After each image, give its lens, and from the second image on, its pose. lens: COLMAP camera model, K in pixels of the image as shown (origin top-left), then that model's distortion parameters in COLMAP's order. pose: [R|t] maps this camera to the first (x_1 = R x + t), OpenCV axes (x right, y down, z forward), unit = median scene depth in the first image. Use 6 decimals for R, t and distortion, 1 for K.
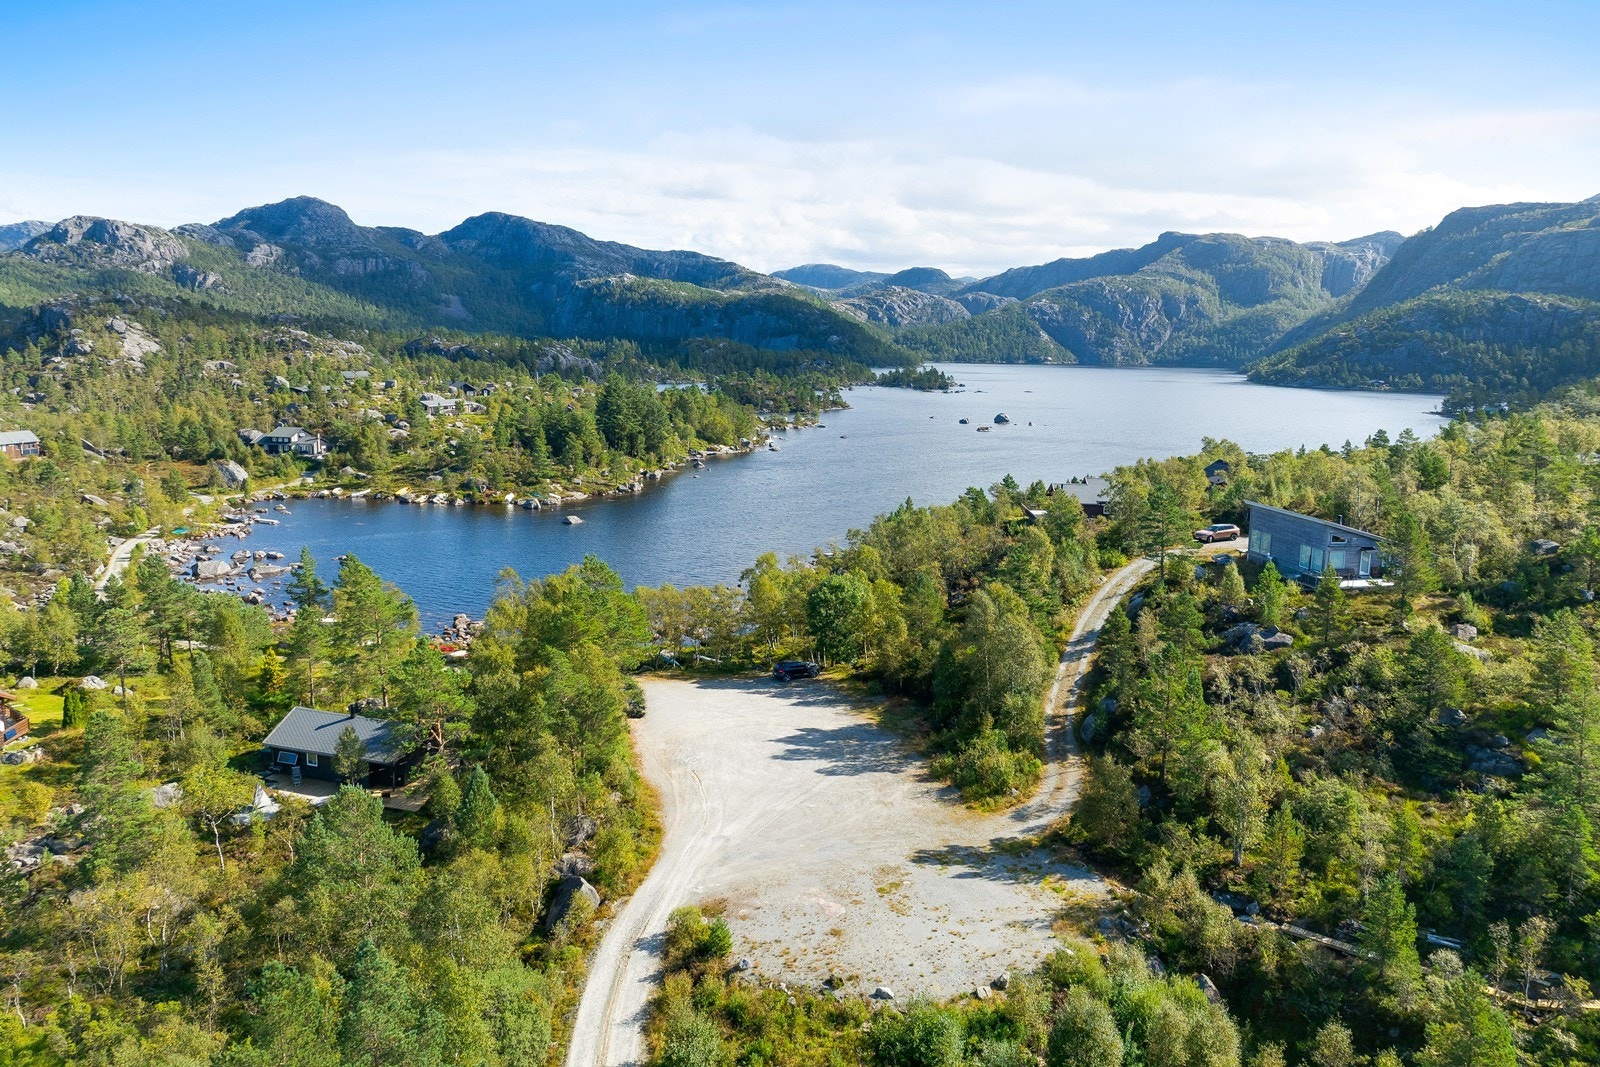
lens RADIAL K [[1121.8, 0, 798.3], [0, 1121.8, 516.9], [0, 0, 1]] dist [-0.007993, -0.012149]
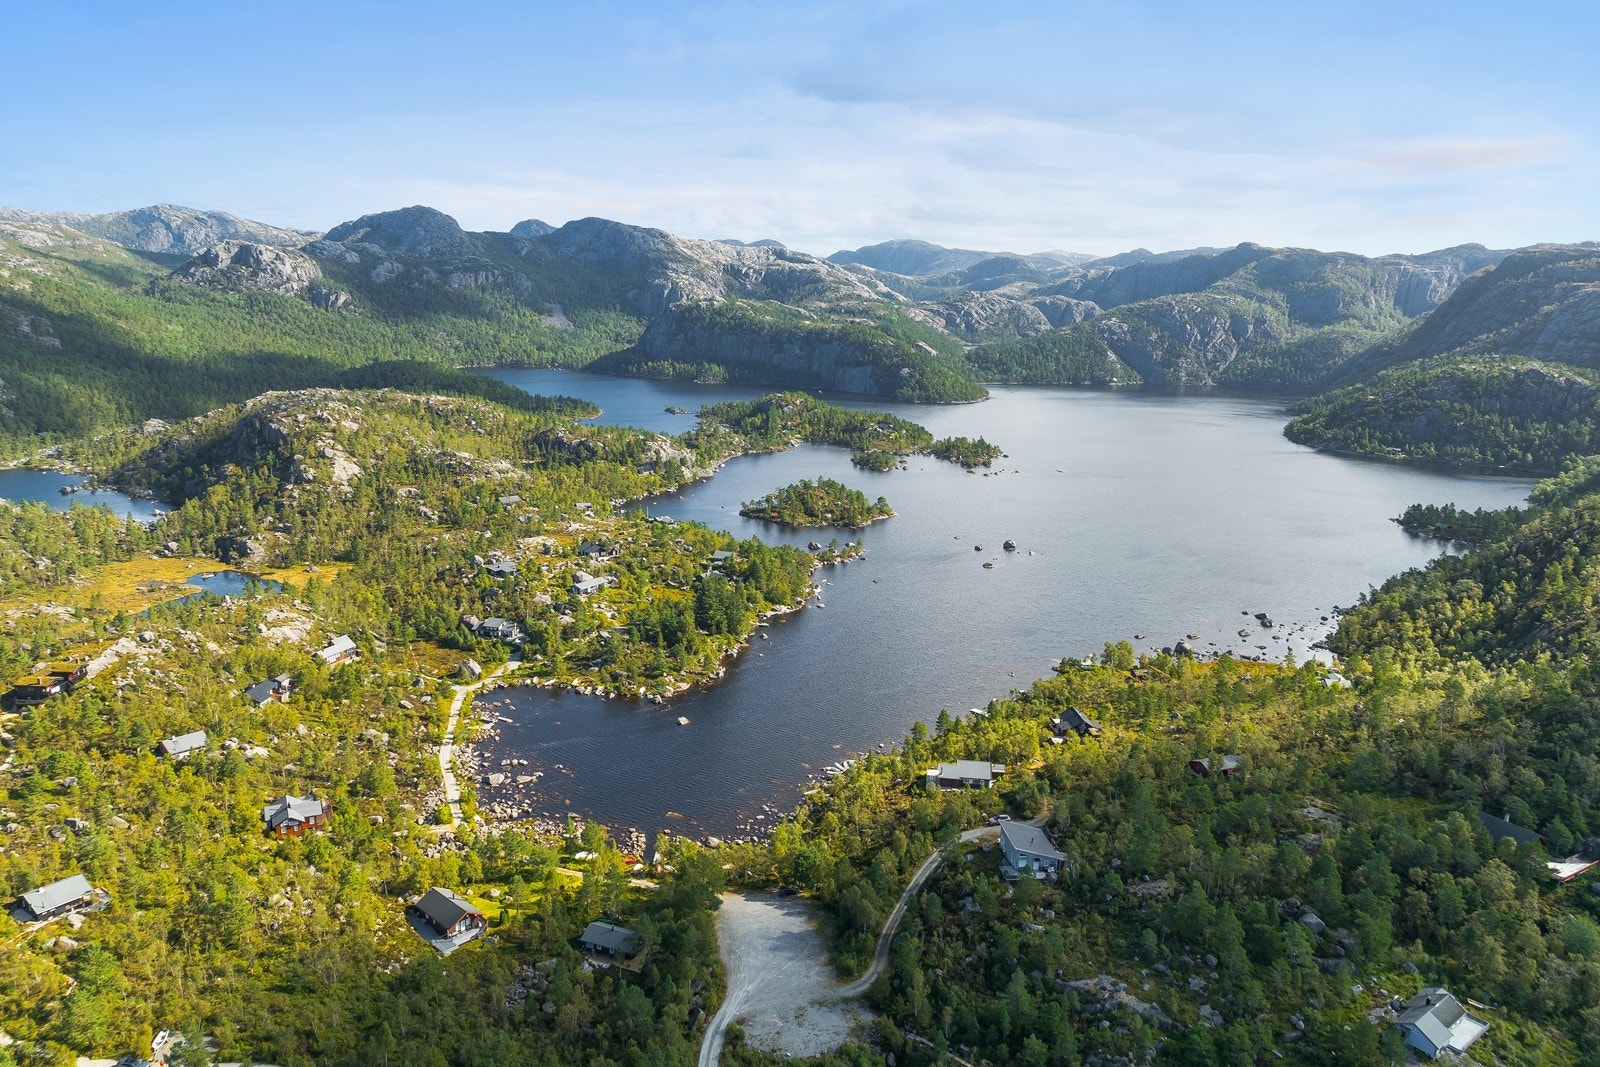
lens RADIAL K [[1124.9, 0, 797.7], [0, 1124.9, 550.6], [0, 0, 1]] dist [-0.008642, -0.009209]
pose [[0.996879, 0.027272, -0.074089, 0.011829], [-0.022300, 0.997495, 0.067123, -0.050124], [0.075735, -0.065261, 0.994990, -0.086401]]
